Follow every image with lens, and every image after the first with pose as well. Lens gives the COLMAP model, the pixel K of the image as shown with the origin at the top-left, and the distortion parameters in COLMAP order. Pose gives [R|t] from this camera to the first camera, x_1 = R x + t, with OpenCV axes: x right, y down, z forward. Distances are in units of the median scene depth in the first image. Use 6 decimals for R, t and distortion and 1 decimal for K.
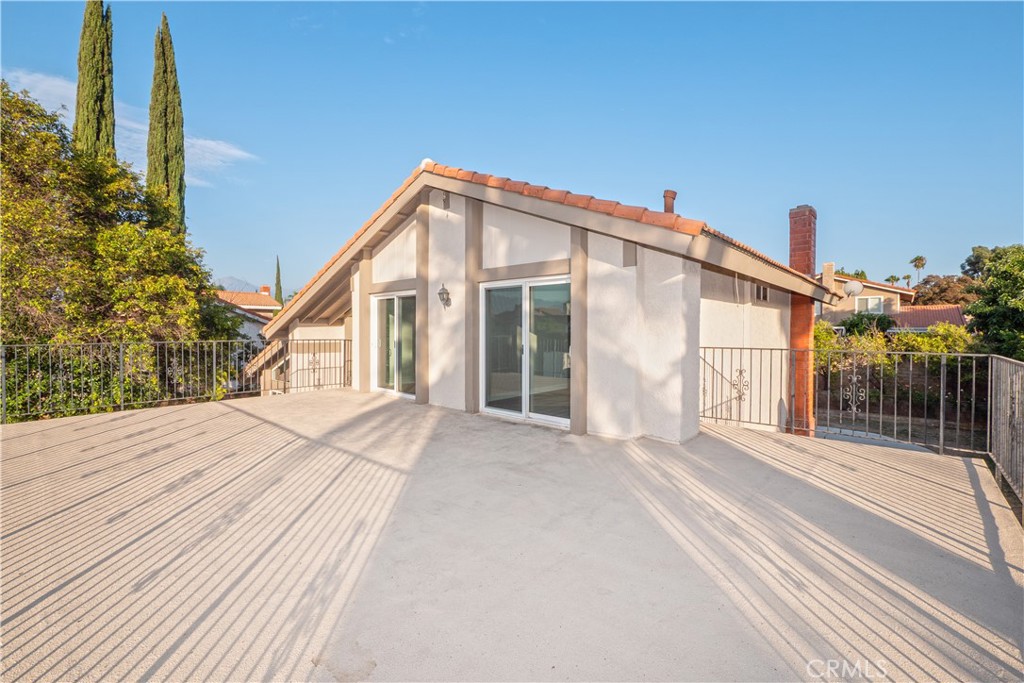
lens RADIAL K [[434.7, 0, 509.2], [0, 434.7, 333.6], [0, 0, 1]] dist [0.002023, -0.000047]
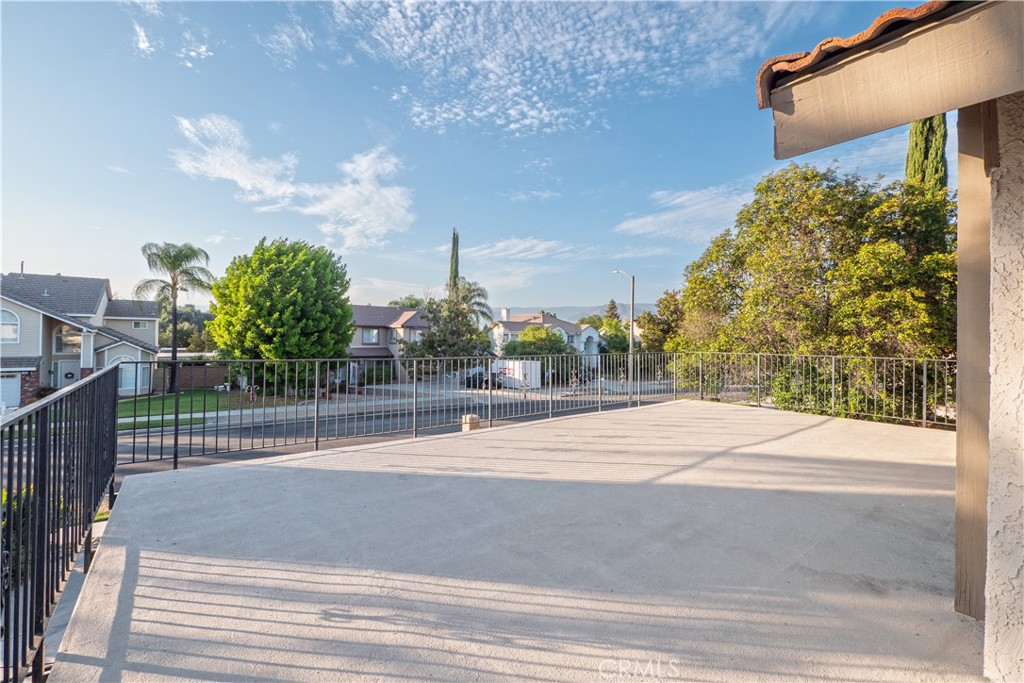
lens RADIAL K [[434.7, 0, 509.6], [0, 434.7, 333.7], [0, 0, 1]] dist [0.002023, -0.000047]
pose [[-0.181760, -0.006920, -0.983319, 0.333595], [-0.029480, 0.999564, -0.001585, -0.007747], [0.982901, 0.028701, -0.181885, 0.342742]]
